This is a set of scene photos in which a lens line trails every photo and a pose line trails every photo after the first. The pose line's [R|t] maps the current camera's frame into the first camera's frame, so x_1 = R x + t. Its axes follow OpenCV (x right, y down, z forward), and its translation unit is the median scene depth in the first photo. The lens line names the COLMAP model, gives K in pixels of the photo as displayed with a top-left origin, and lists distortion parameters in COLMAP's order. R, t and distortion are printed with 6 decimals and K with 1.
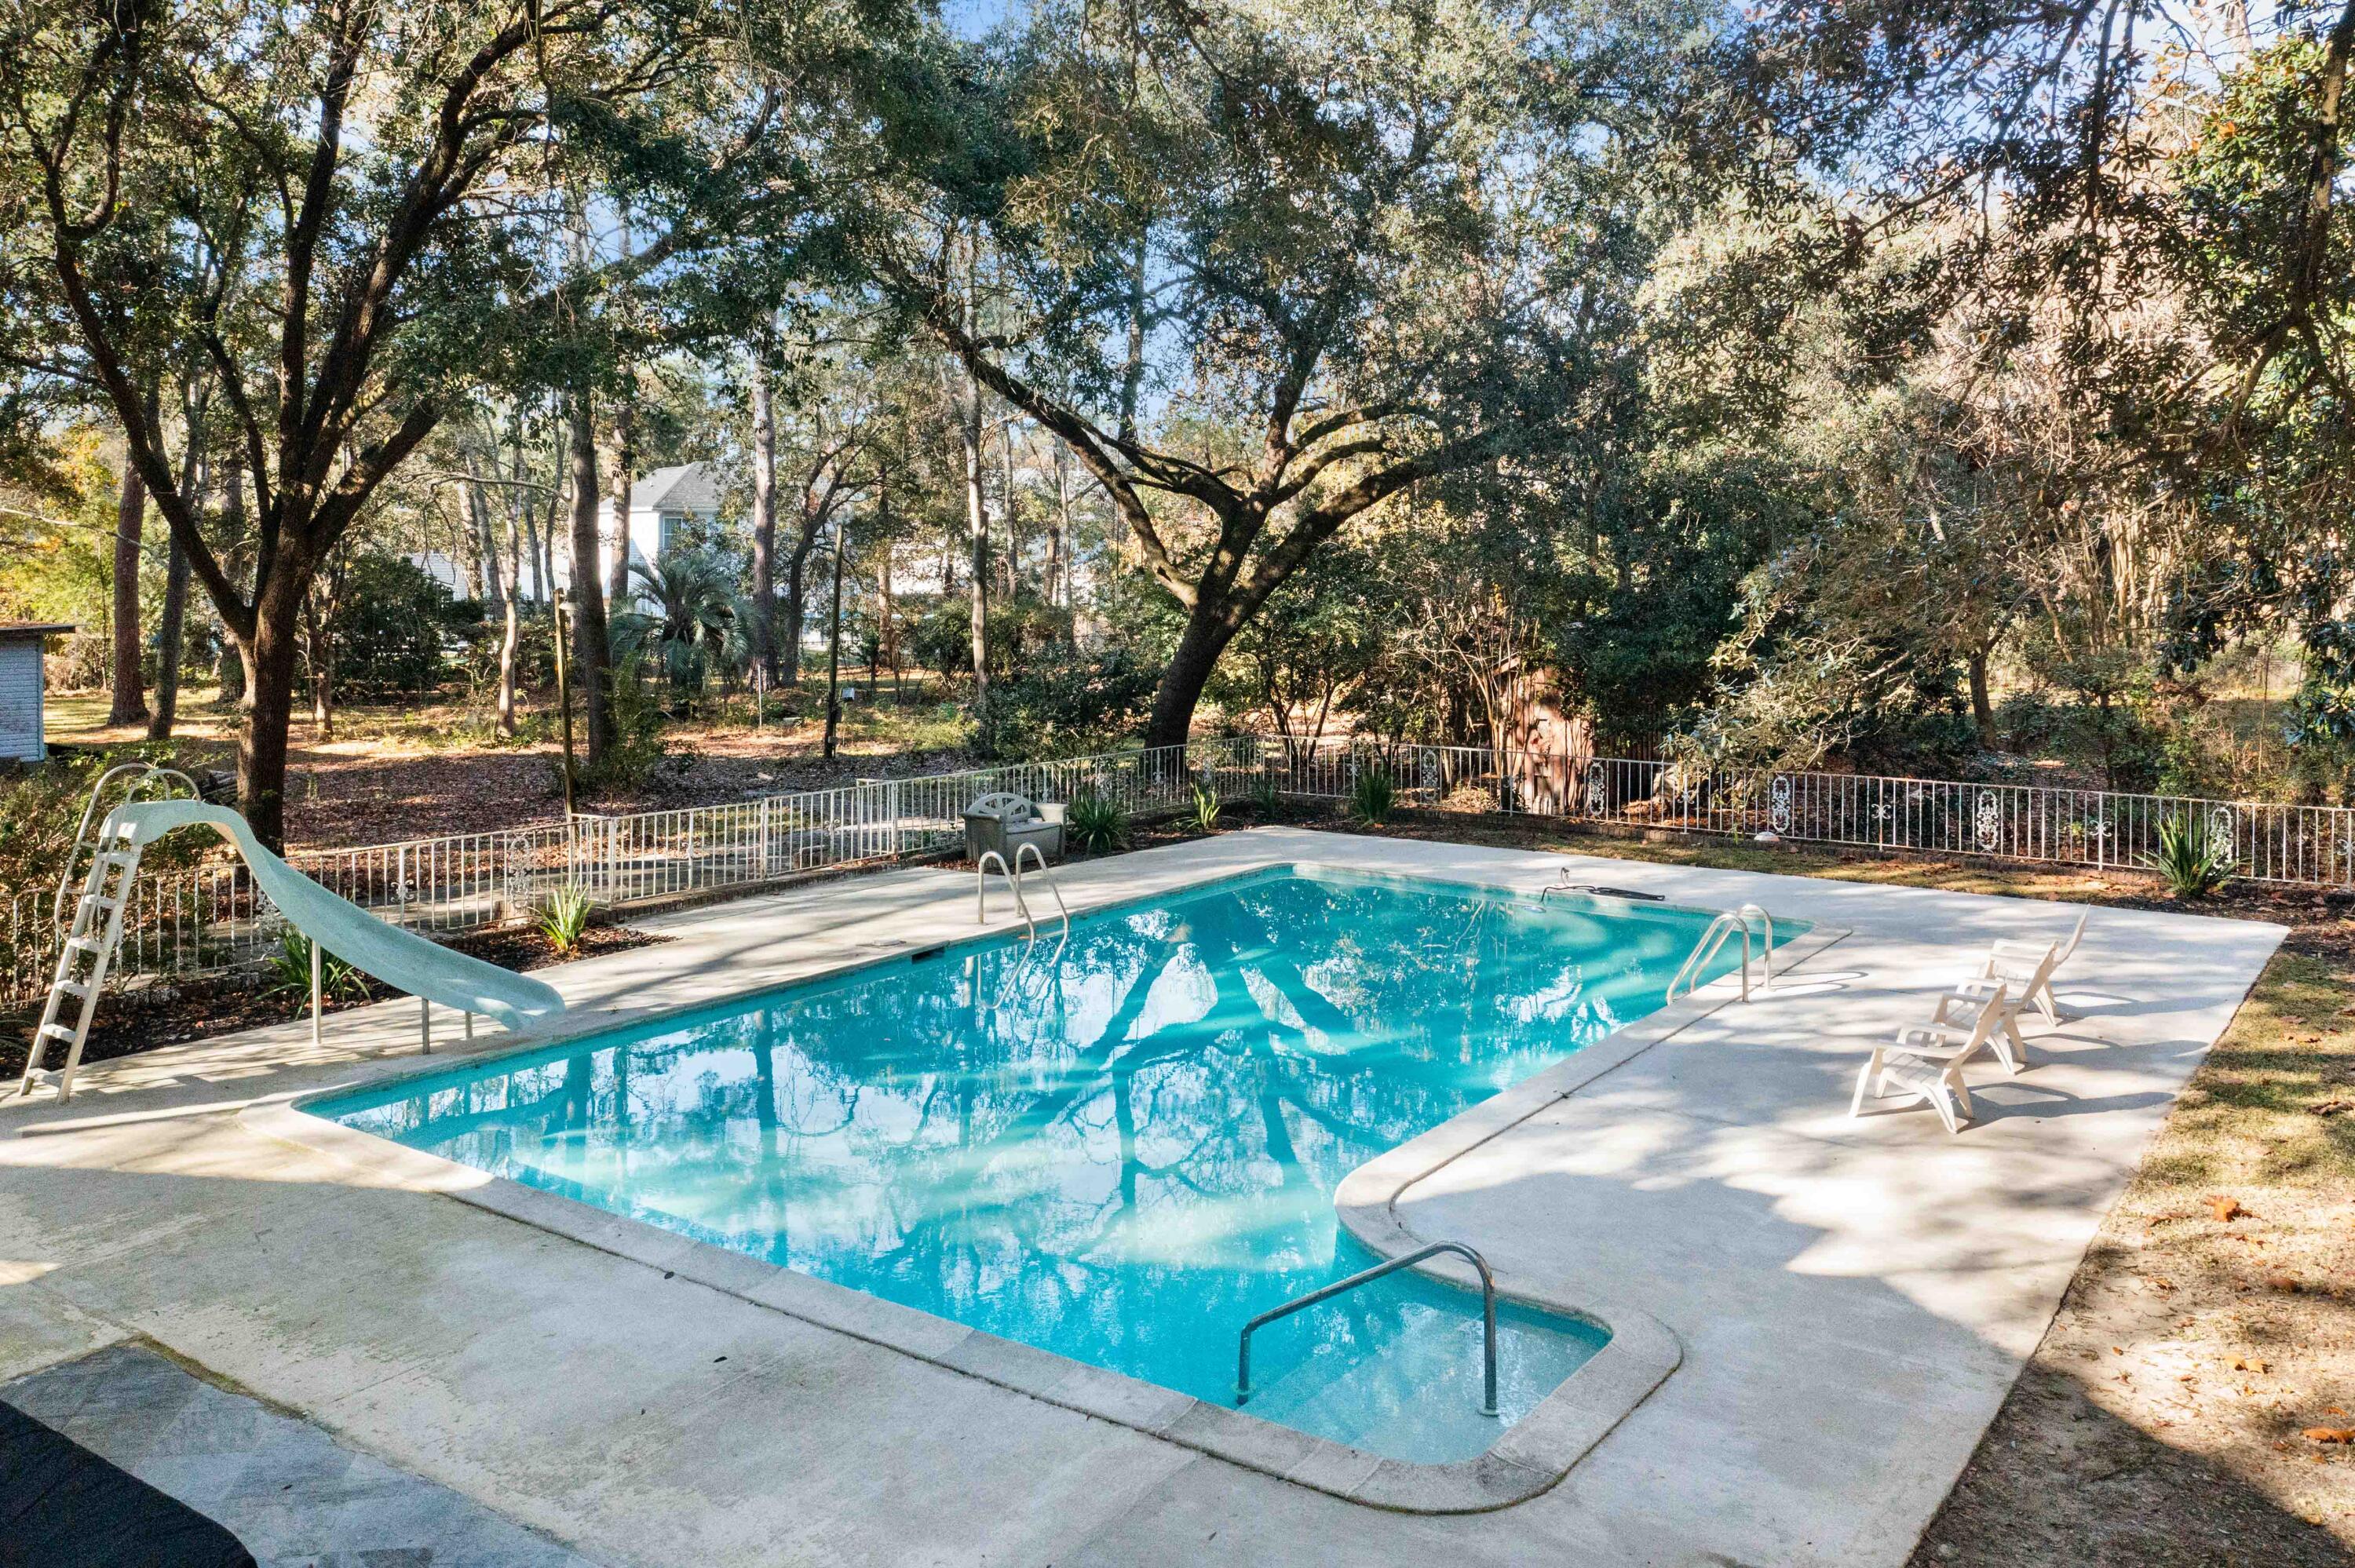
lens RADIAL K [[1864.4, 0, 1179.3], [0, 1864.4, 788.8], [0, 0, 1]] dist [-0.011019, -0.004103]
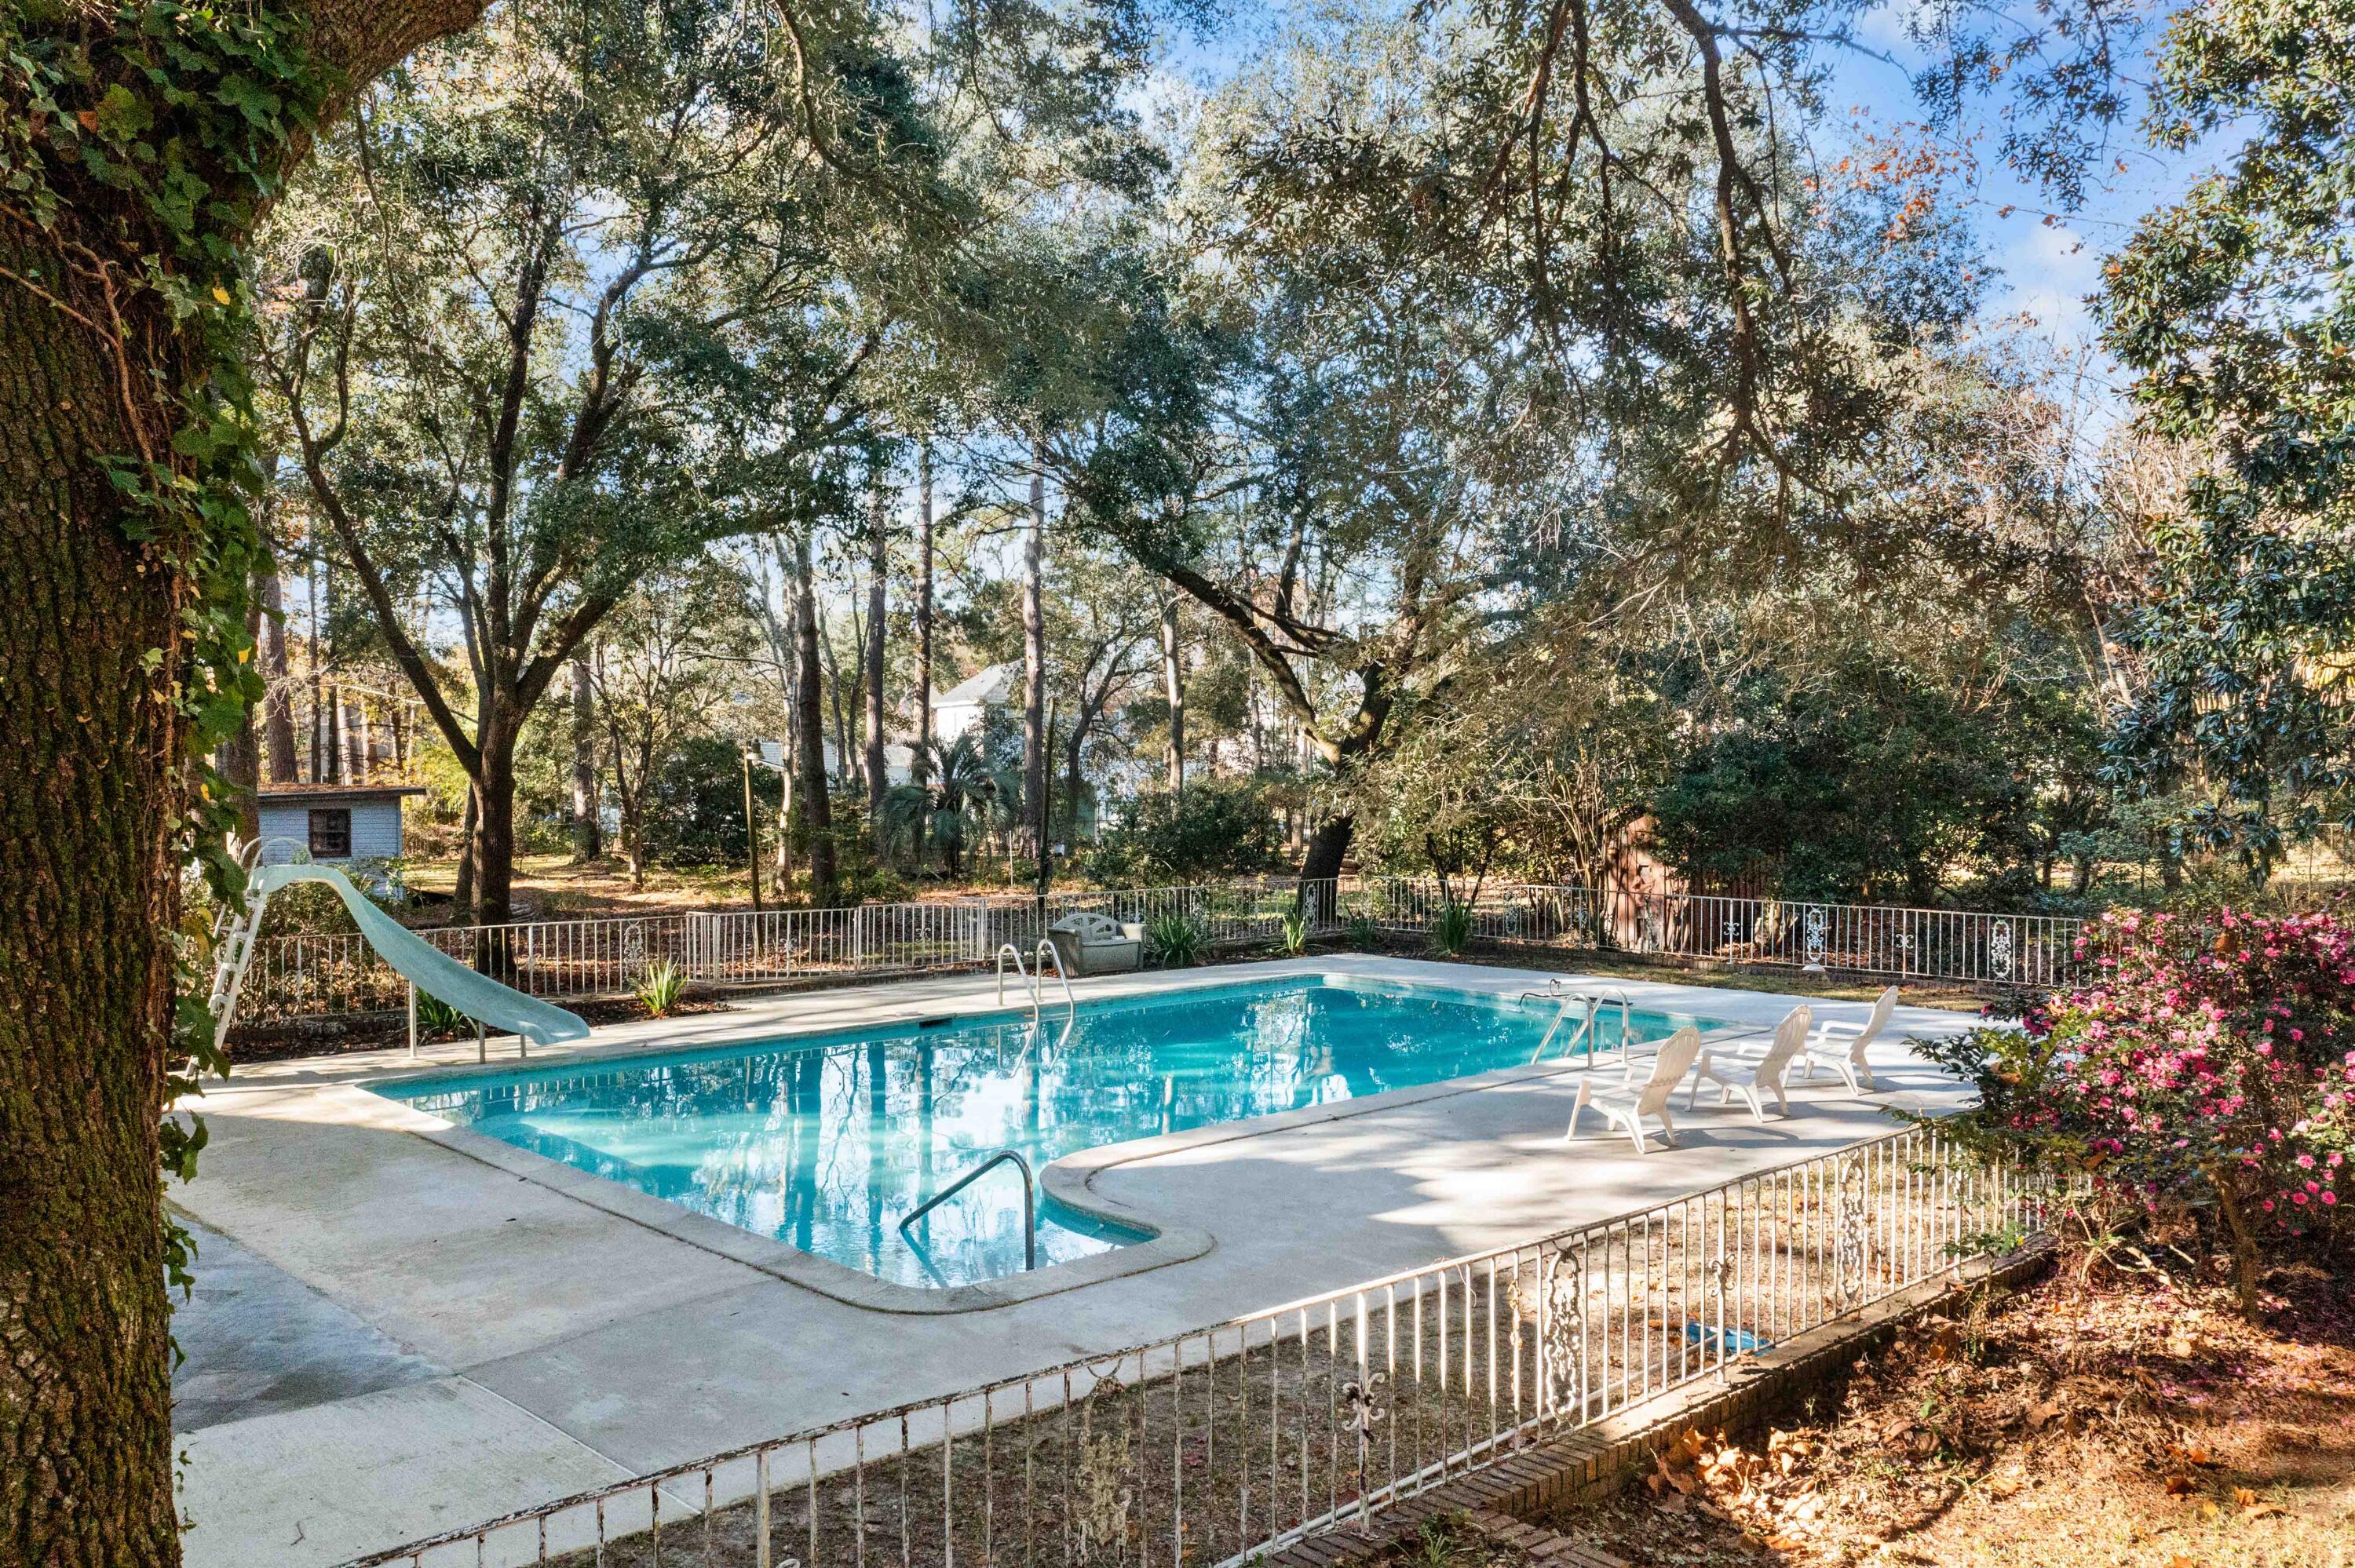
lens RADIAL K [[1811.5, 0, 1184.0], [0, 1811.5, 959.5], [0, 0, 1]] dist [-0.023828, -0.003212]
pose [[0.981889, 0.016221, -0.188761, 0.187199], [-0.018455, 0.999779, -0.010081, 0.044509], [0.188556, 0.013381, 0.981971, -0.085118]]
